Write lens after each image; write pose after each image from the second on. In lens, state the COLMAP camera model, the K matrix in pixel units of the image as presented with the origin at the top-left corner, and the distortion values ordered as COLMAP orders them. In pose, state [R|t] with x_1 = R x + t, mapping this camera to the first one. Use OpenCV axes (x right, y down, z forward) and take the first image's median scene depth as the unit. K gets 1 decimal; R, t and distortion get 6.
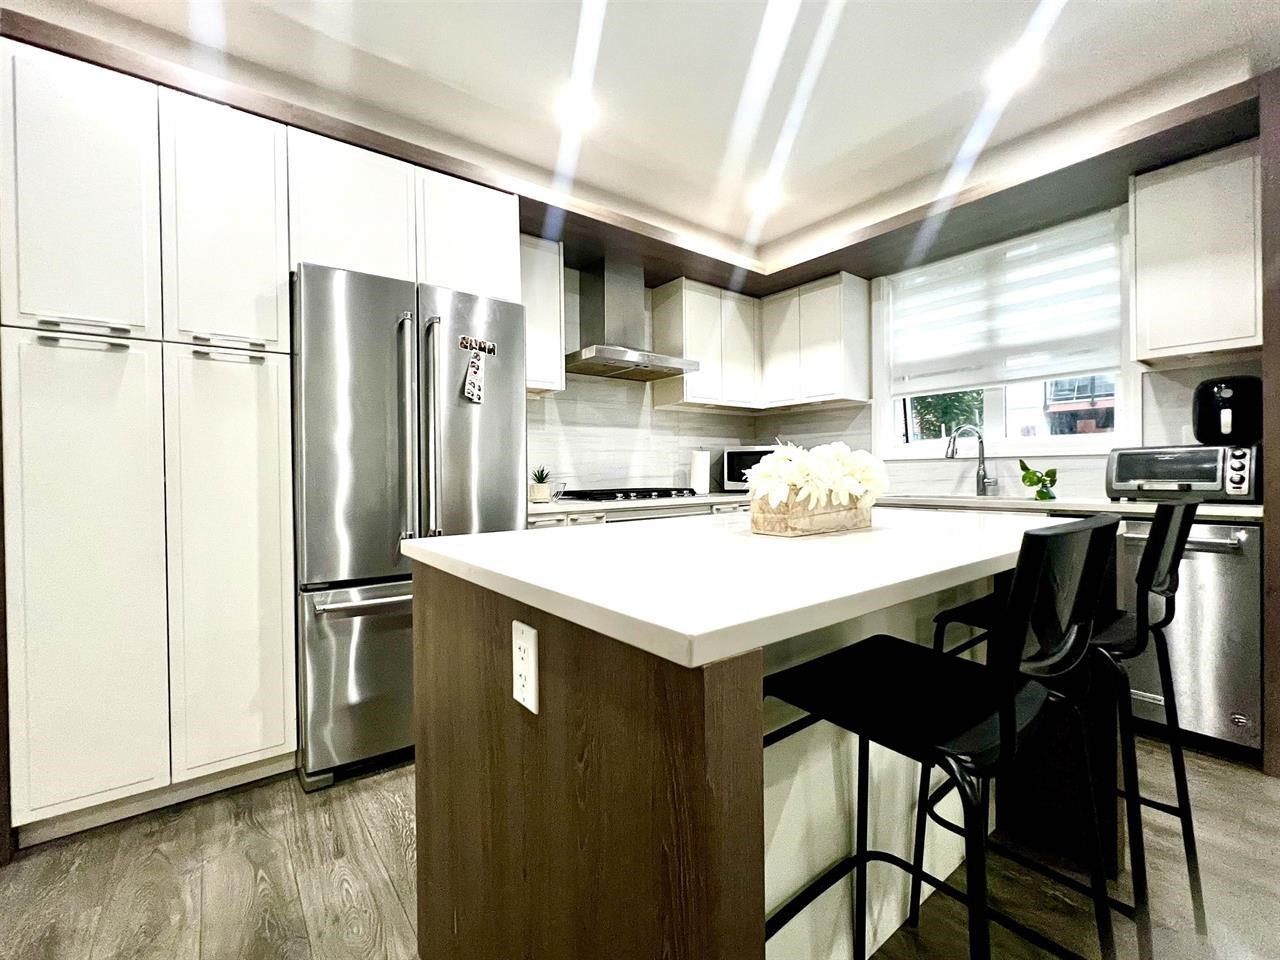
lens RADIAL K [[553.8, 0, 640.8], [0, 553.8, 475.5], [0, 0, 1]] dist [0.000163, 0.000068]
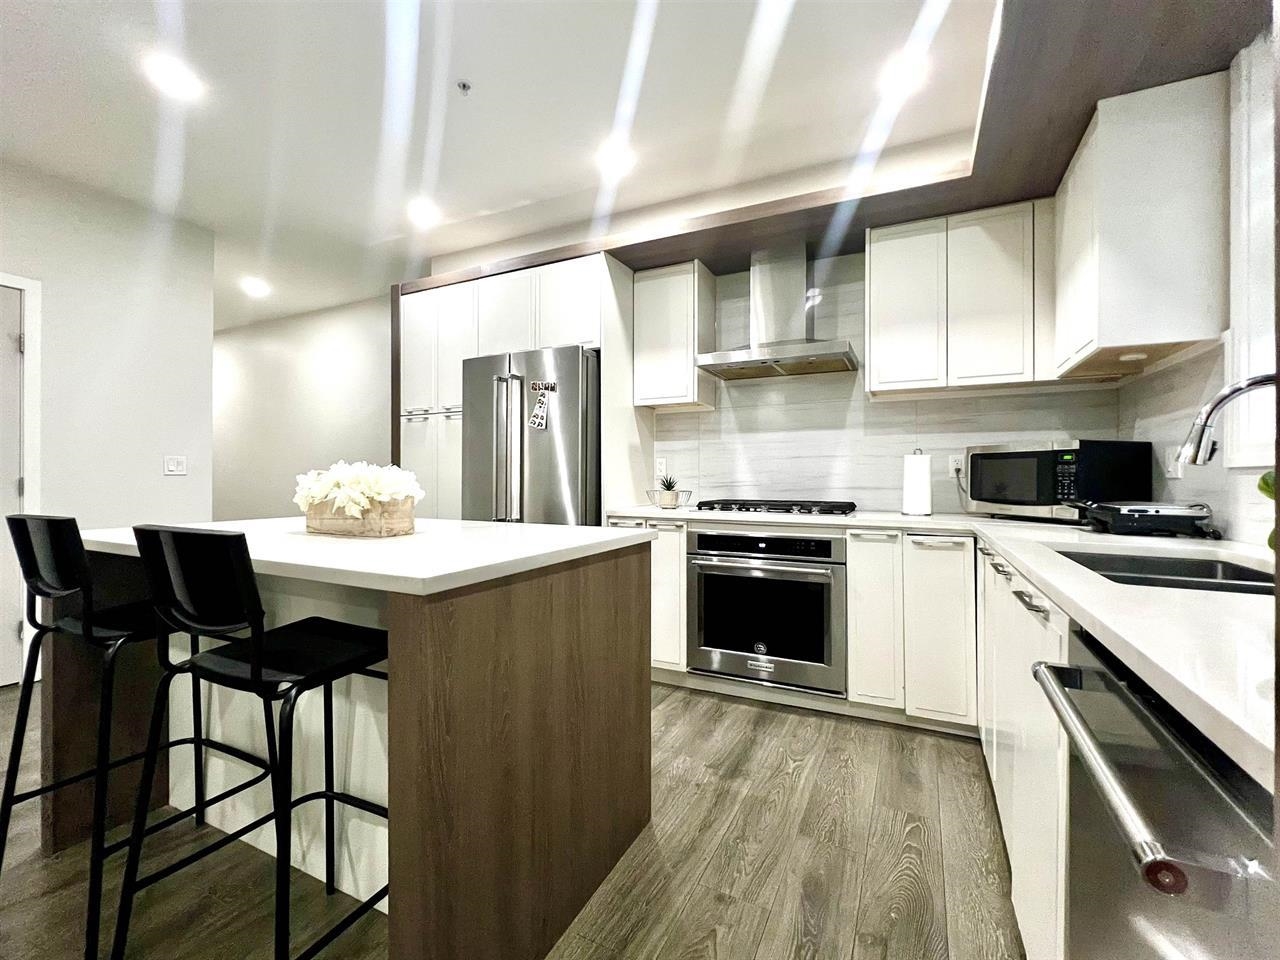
lens RADIAL K [[553.8, 0, 640.5], [0, 553.8, 475.3], [0, 0, 1]] dist [0.000163, 0.000068]
pose [[0.428329, 0.011802, -0.903546, 0.767339], [-0.014993, 0.999870, 0.005952, -0.021007], [0.903498, 0.010997, 0.428450, 0.470345]]
